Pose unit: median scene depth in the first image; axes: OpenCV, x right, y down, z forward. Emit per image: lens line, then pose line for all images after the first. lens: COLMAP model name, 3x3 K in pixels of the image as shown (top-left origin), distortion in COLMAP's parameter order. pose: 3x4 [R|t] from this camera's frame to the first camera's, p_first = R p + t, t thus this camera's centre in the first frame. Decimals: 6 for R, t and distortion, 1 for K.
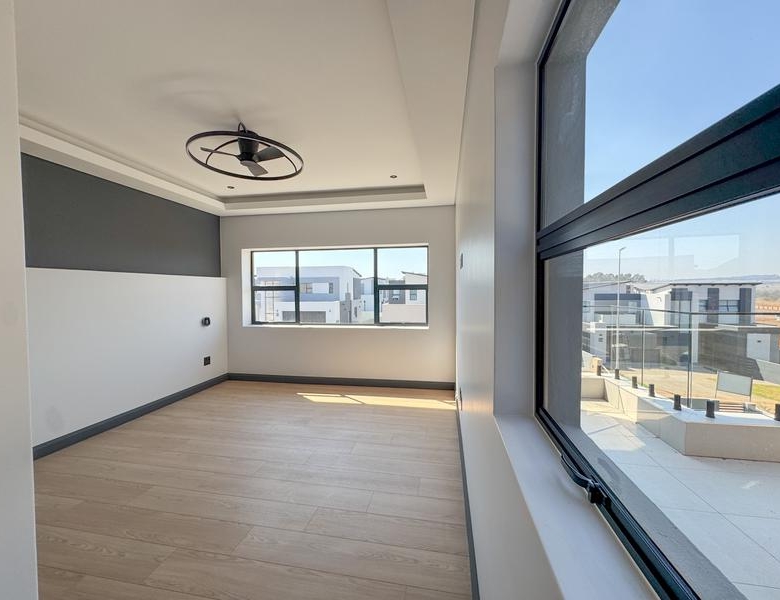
lens RADIAL K [[319.2, 0, 390.4], [0, 319.2, 299.2], [0, 0, 1]] dist [-0.002334, 0.000426]
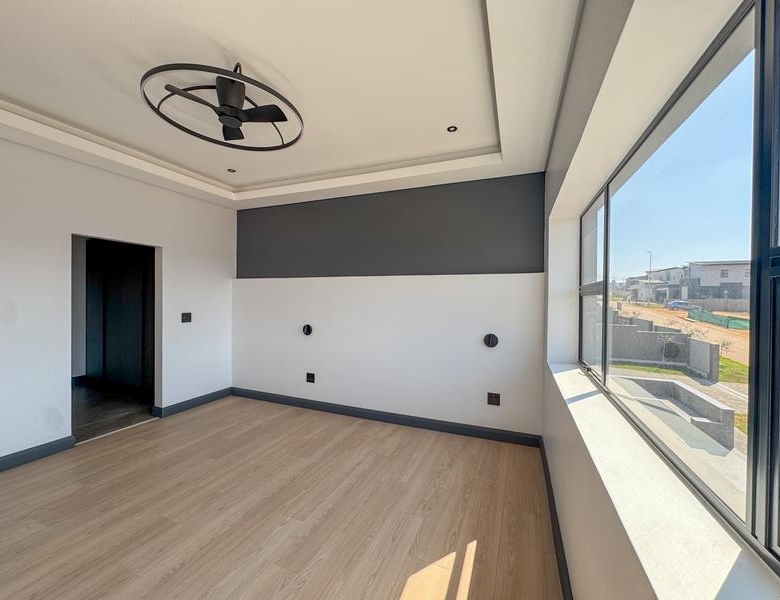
lens RADIAL K [[319.2, 0, 389.9], [0, 319.2, 299.3], [0, 0, 1]] dist [-0.002334, 0.000426]
pose [[-0.222034, 0.009996, -0.974988, 0.170333], [-0.032914, 0.999301, 0.017741, -0.028707], [0.974483, 0.036030, -0.221550, 1.242289]]
